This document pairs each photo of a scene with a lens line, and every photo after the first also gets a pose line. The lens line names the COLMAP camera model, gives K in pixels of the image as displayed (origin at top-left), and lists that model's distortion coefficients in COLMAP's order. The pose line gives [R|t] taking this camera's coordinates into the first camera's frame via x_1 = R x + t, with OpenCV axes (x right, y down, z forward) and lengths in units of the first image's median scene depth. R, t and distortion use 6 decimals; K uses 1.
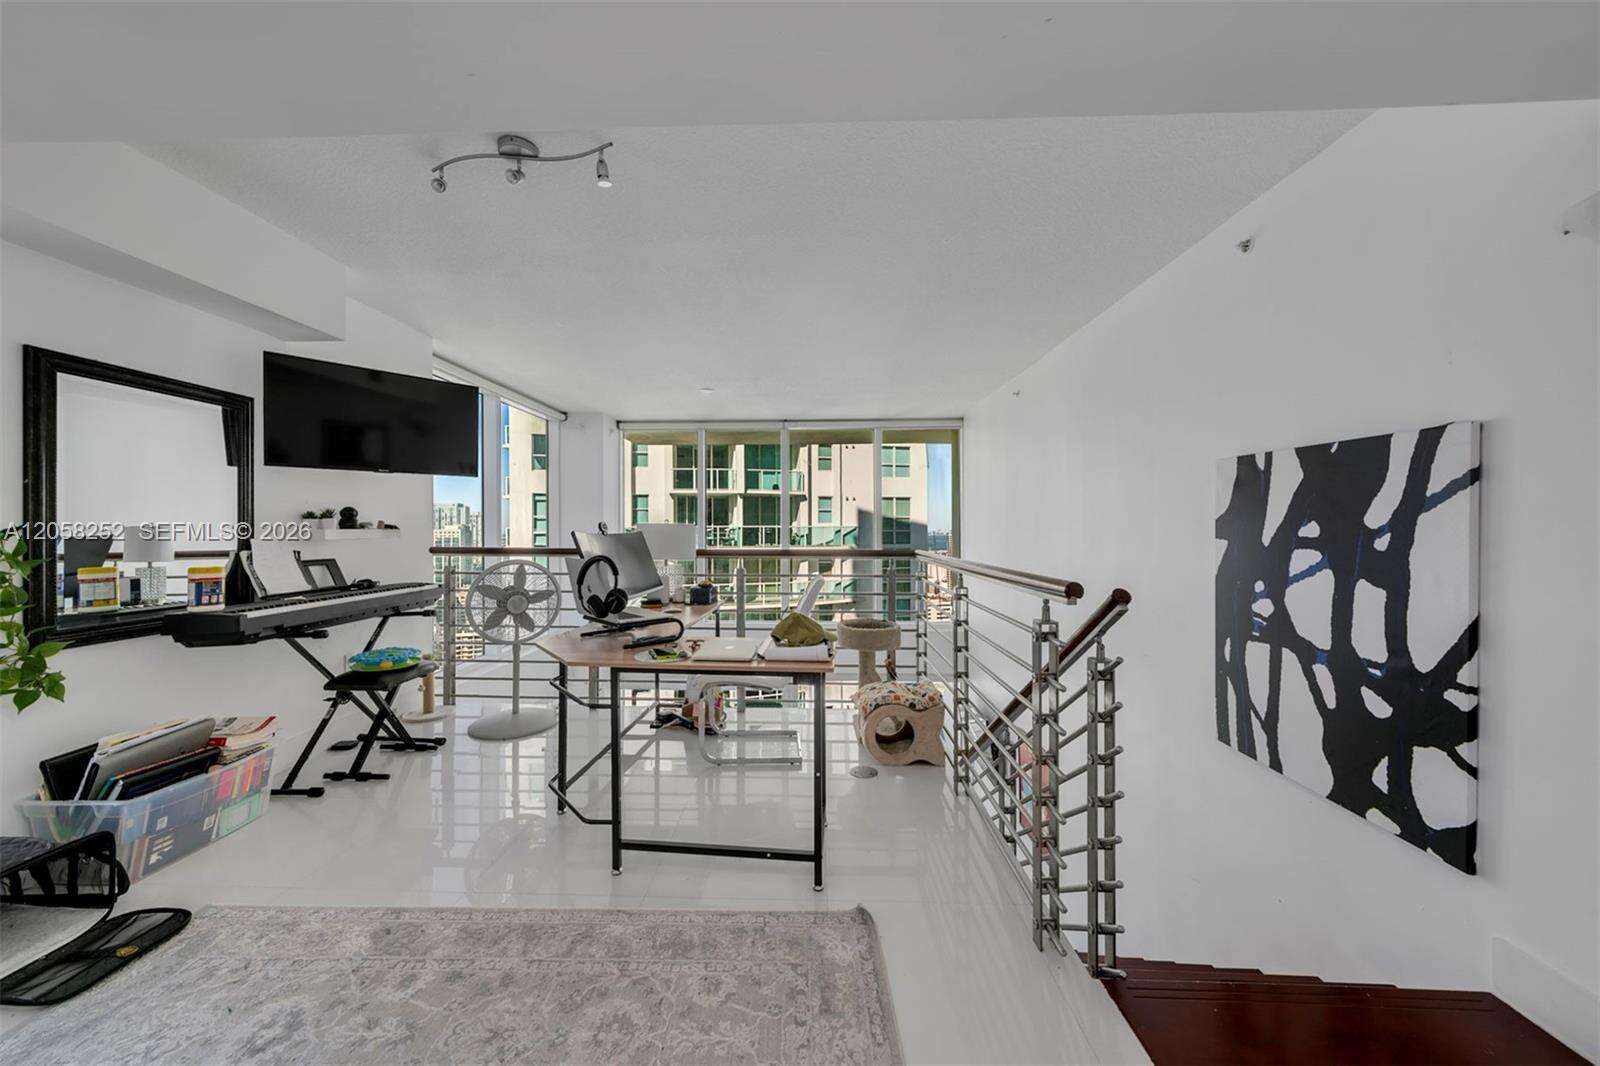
lens RADIAL K [[551.9, 0, 803.6], [0, 551.9, 523.4], [0, 0, 1]] dist [-0.002461, -0.000530]
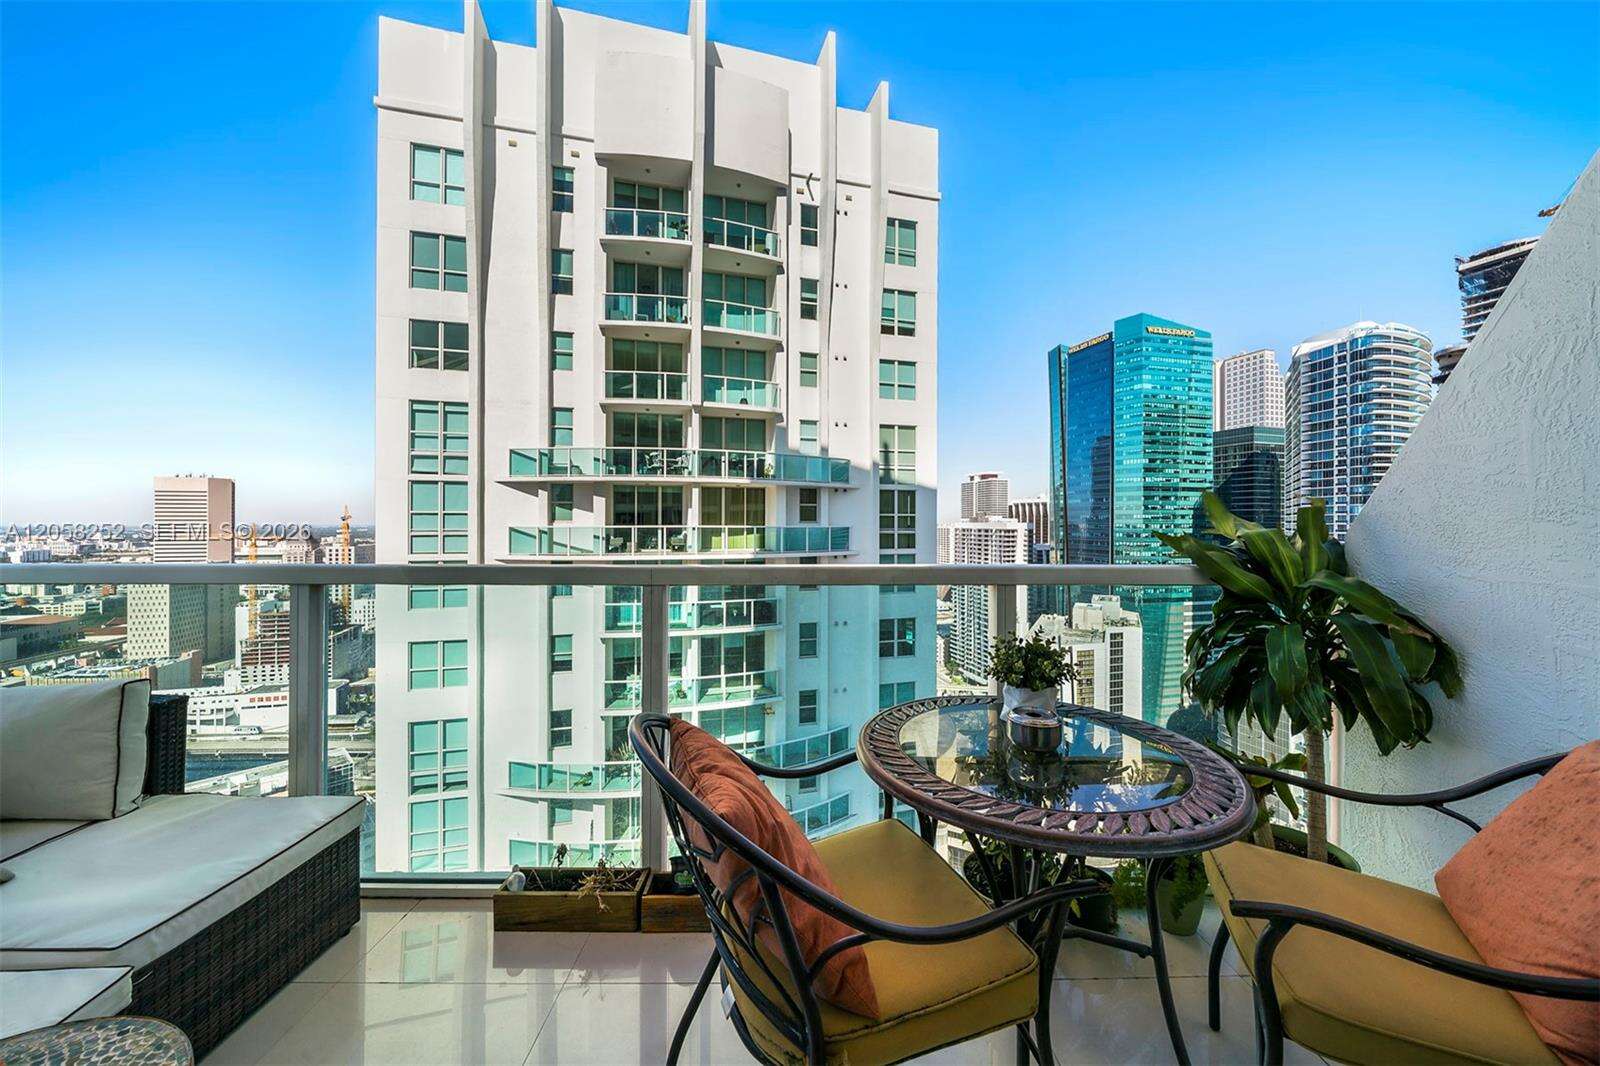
lens RADIAL K [[555.3, 0, 795.5], [0, 555.3, 517.8], [0, 0, 1]] dist [0.002758, -0.001079]
pose [[0.999772, -0.000837, 0.021352, 0.081831], [0.000795, 0.999998, 0.001956, 1.333831], [-0.021354, -0.001938, 0.999770, 3.138339]]
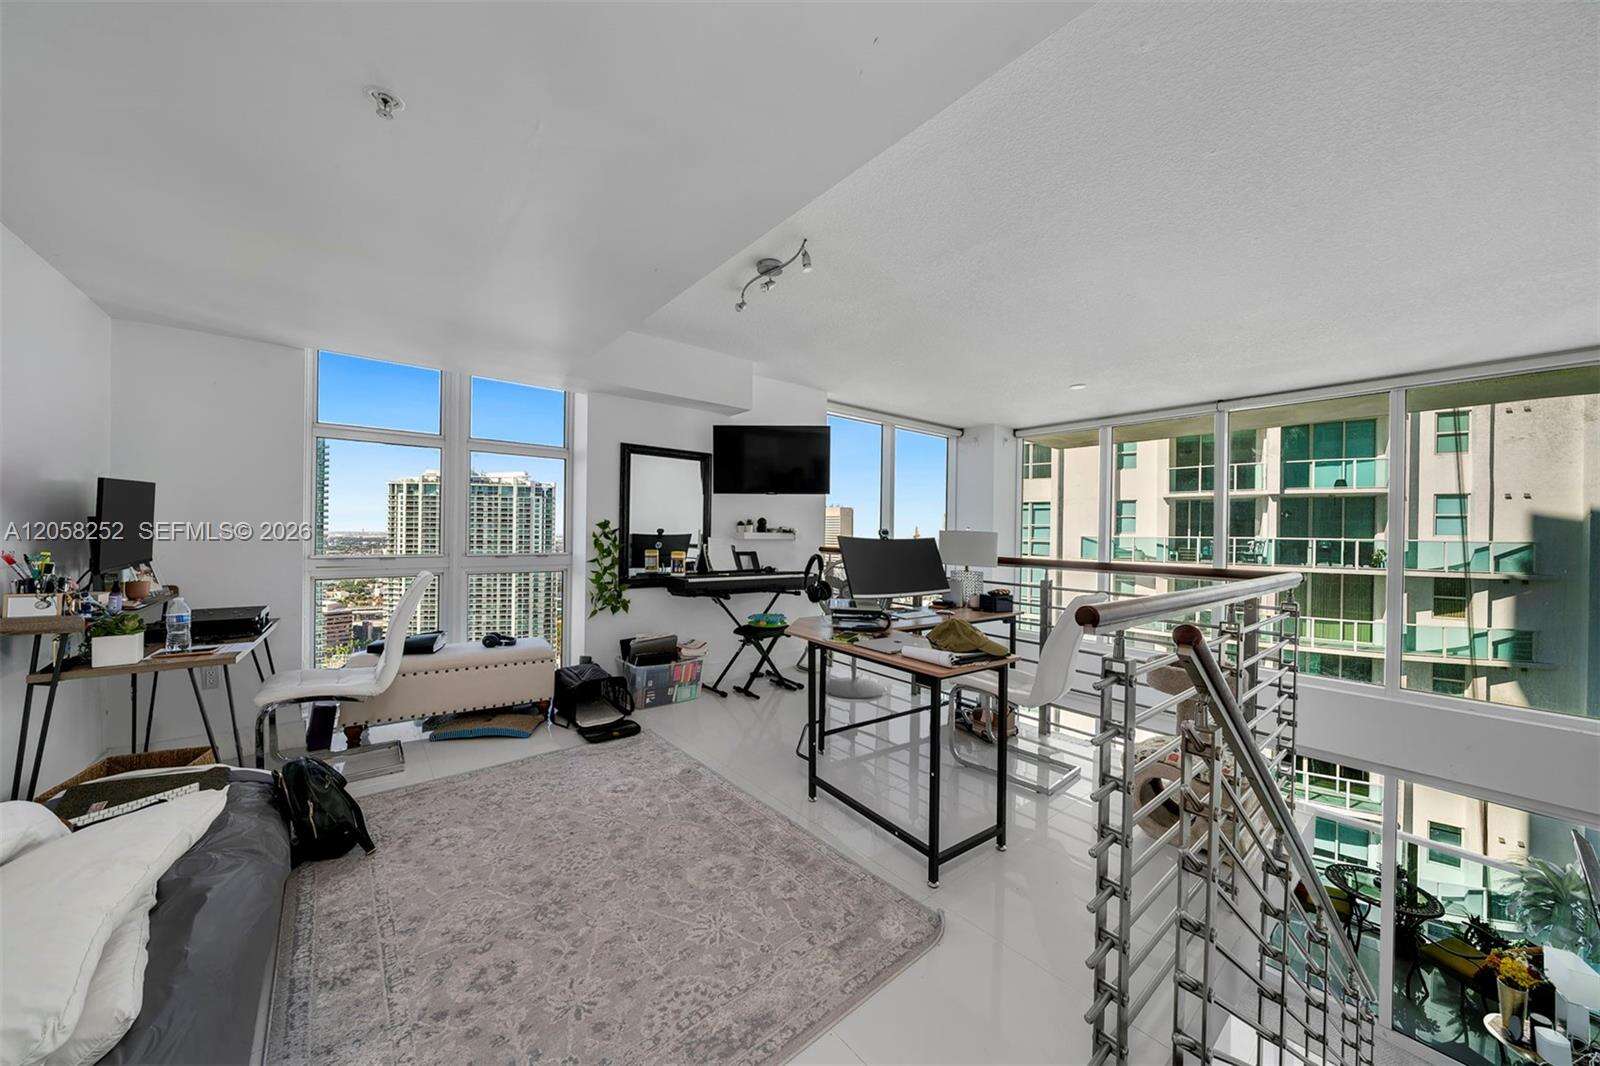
lens RADIAL K [[551.9, 0, 795.4], [0, 551.9, 528.8], [0, 0, 1]] dist [-0.002461, -0.000530]
pose [[0.654727, 0.006434, -0.755838, 0.381321], [-0.010533, 0.999944, -0.000612, 0.000610], [0.755792, 0.008362, 0.654758, 0.075571]]
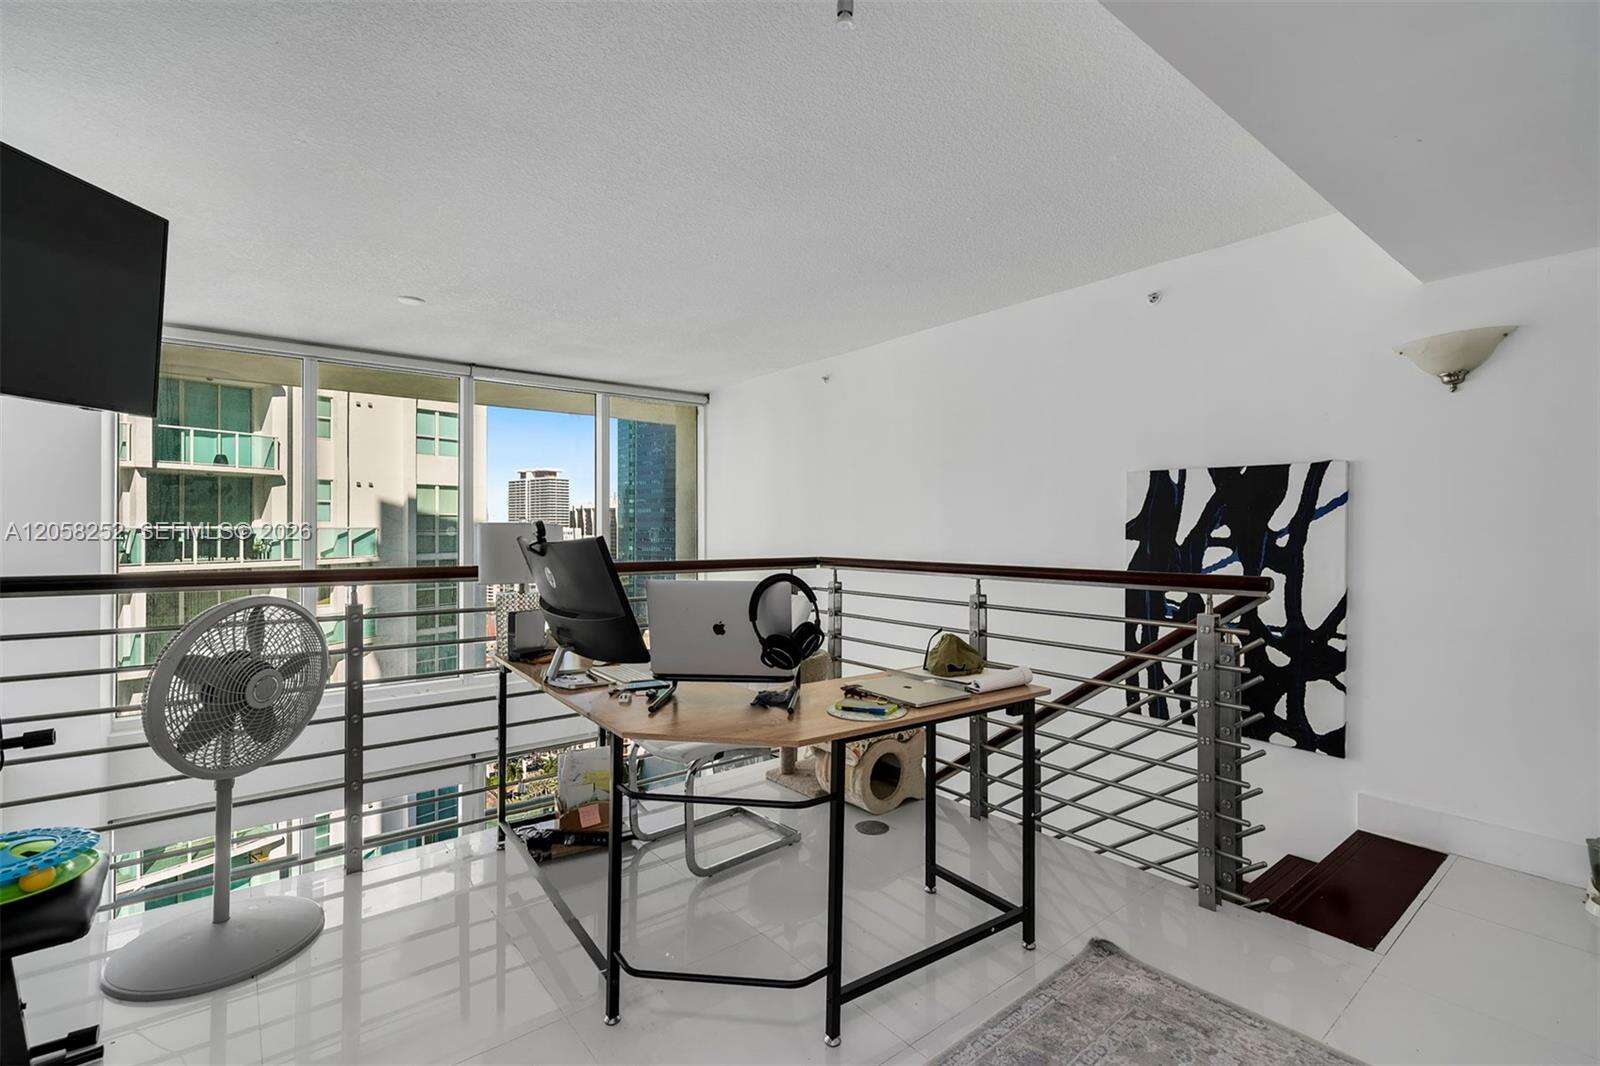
lens RADIAL K [[712.7, 0, 801.2], [0, 712.7, 521.4], [0, 0, 1]] dist [-0.004616, 0.000093]
pose [[0.764076, 0.008012, 0.645077, -0.921725], [-0.005751, 0.999968, -0.005608, 0.001916], [-0.645101, 0.000575, 0.764097, 0.355408]]
